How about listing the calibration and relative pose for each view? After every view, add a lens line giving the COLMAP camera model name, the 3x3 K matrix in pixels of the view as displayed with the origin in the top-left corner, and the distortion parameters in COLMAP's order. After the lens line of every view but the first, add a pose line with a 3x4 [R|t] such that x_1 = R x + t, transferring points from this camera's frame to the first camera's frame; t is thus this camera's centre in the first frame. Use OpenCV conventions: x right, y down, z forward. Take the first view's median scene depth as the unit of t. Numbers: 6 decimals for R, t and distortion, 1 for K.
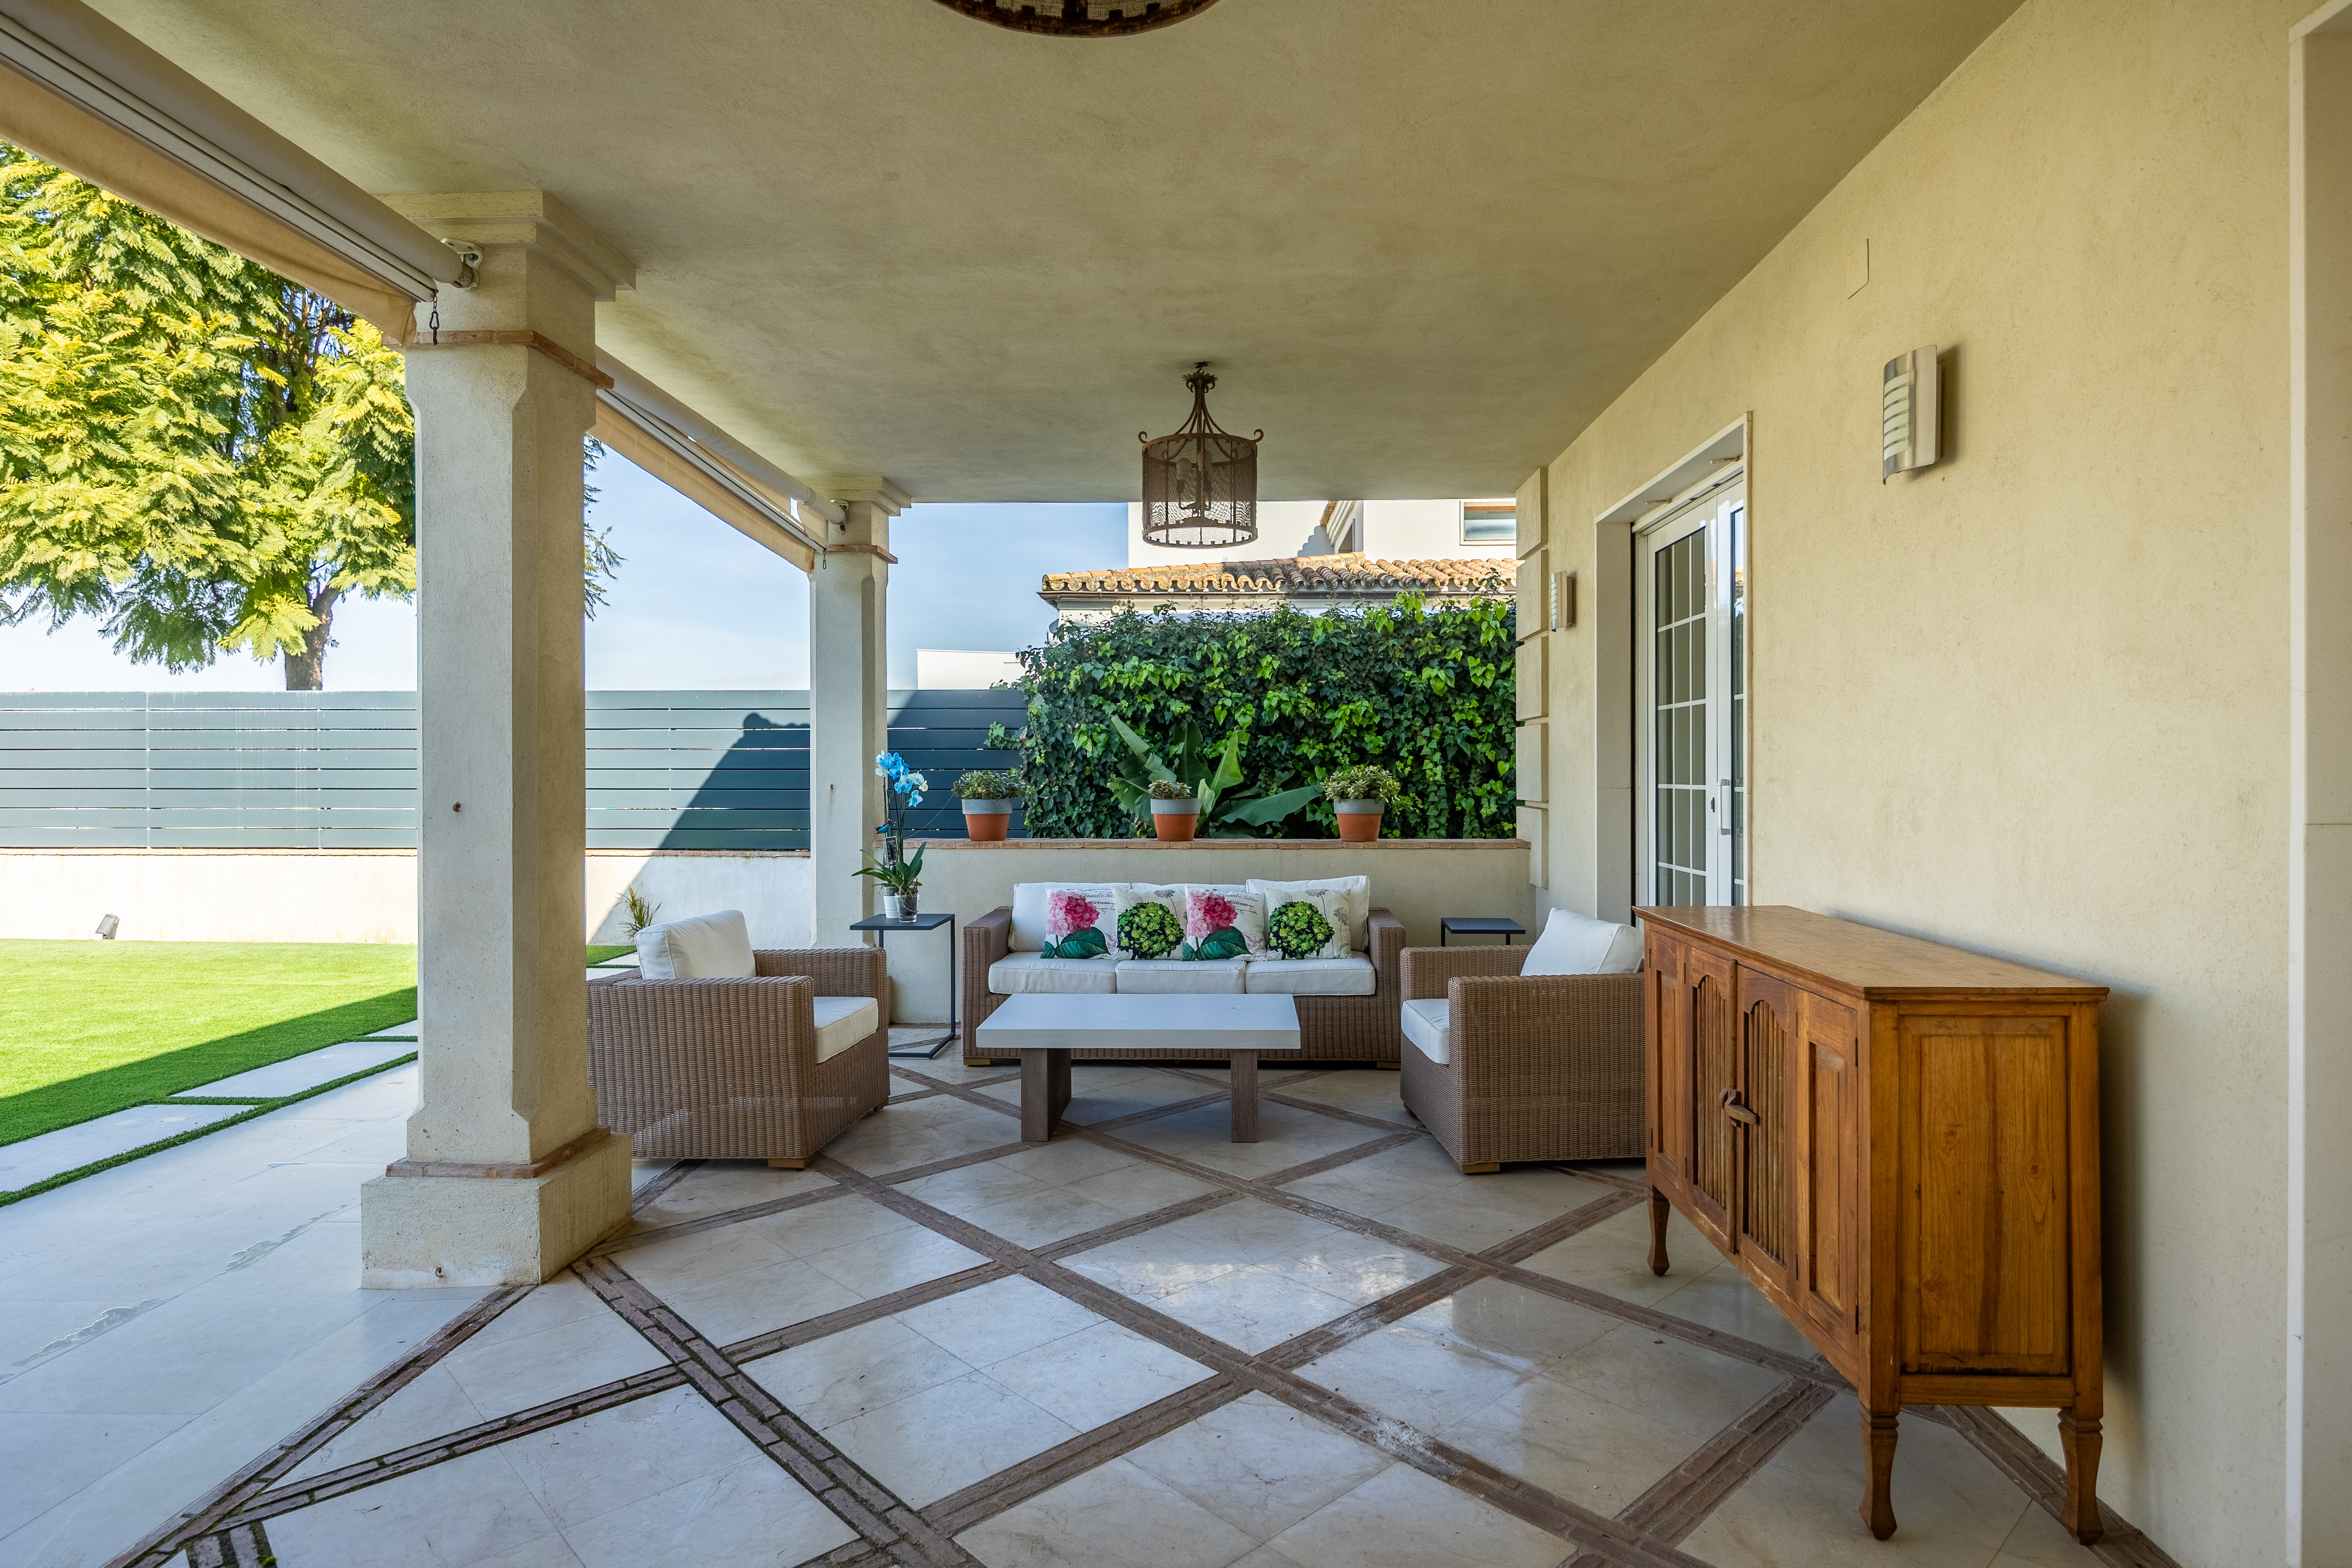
lens RADIAL K [[1285.5, 0, 1178.7], [0, 1285.5, 779.2], [0, 0, 1]] dist [-0.005933, -0.000399]
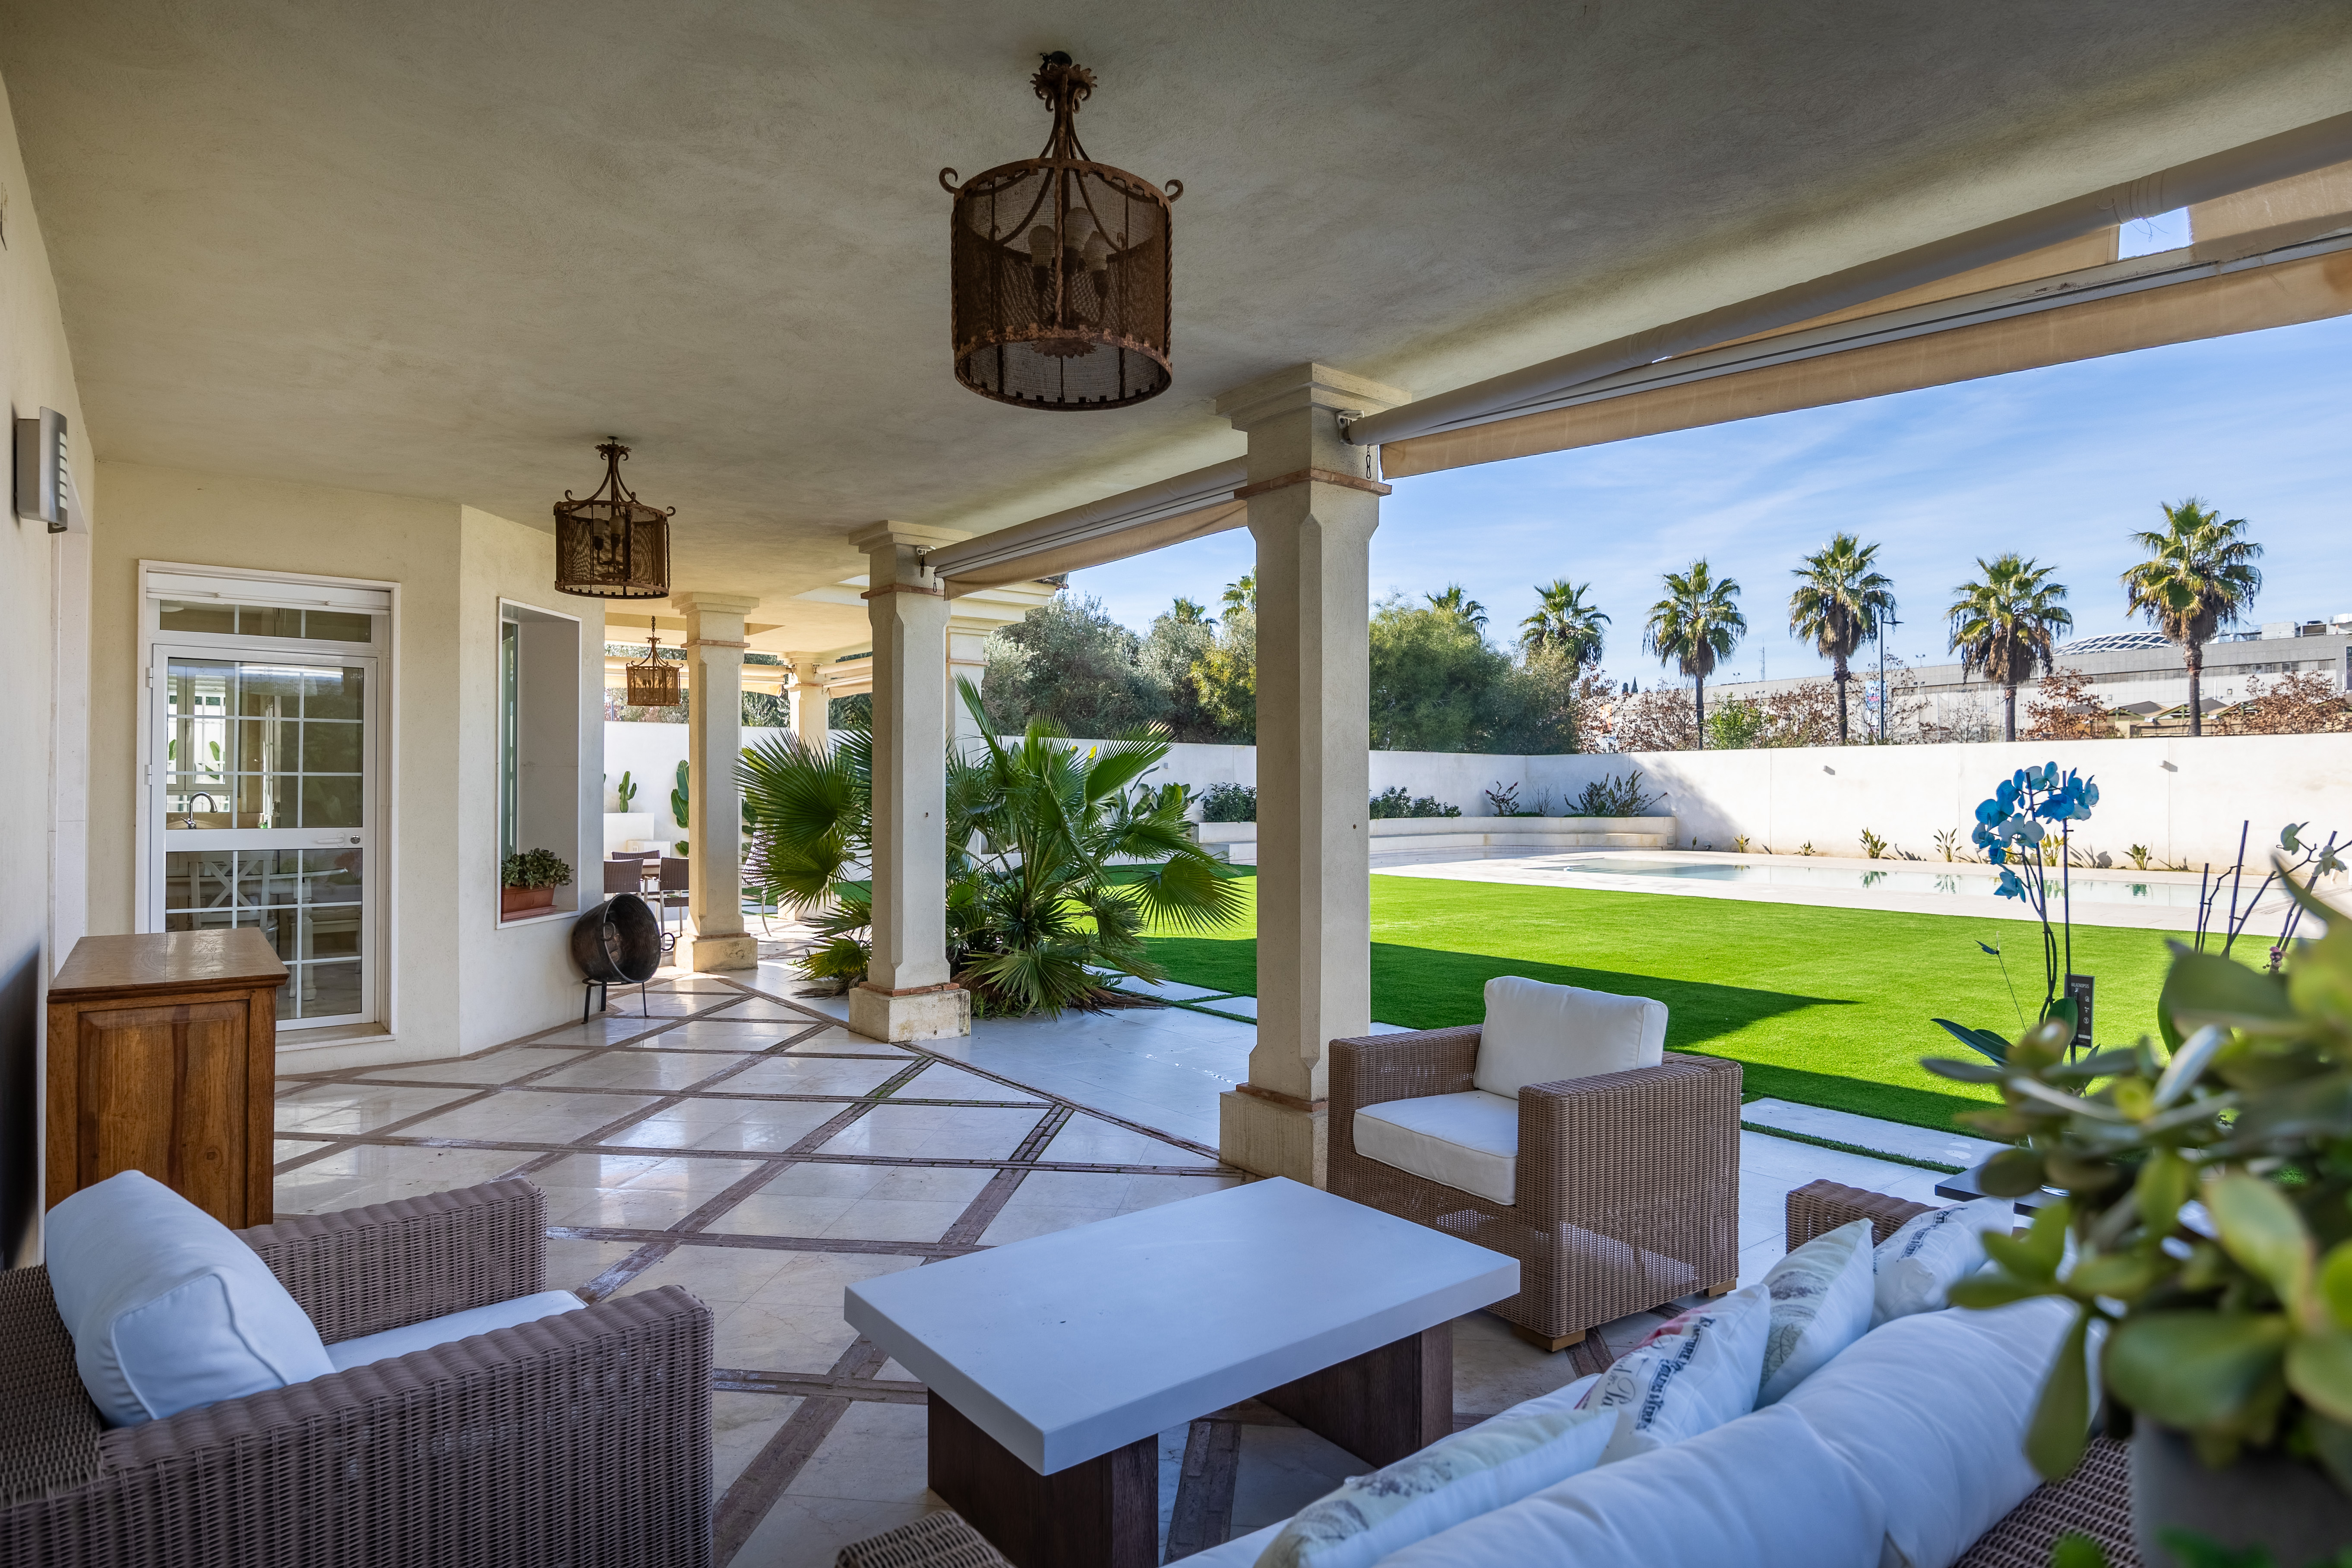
lens RADIAL K [[1285.5, 0, 1188.9], [0, 1285.5, 782.5], [0, 0, 1]] dist [-0.005933, -0.000399]
pose [[-0.755720, -0.001186, -0.654894, 0.195049], [-0.001316, 0.999999, -0.000293, -0.011329], [0.654894, 0.000640, -0.755721, 0.859368]]
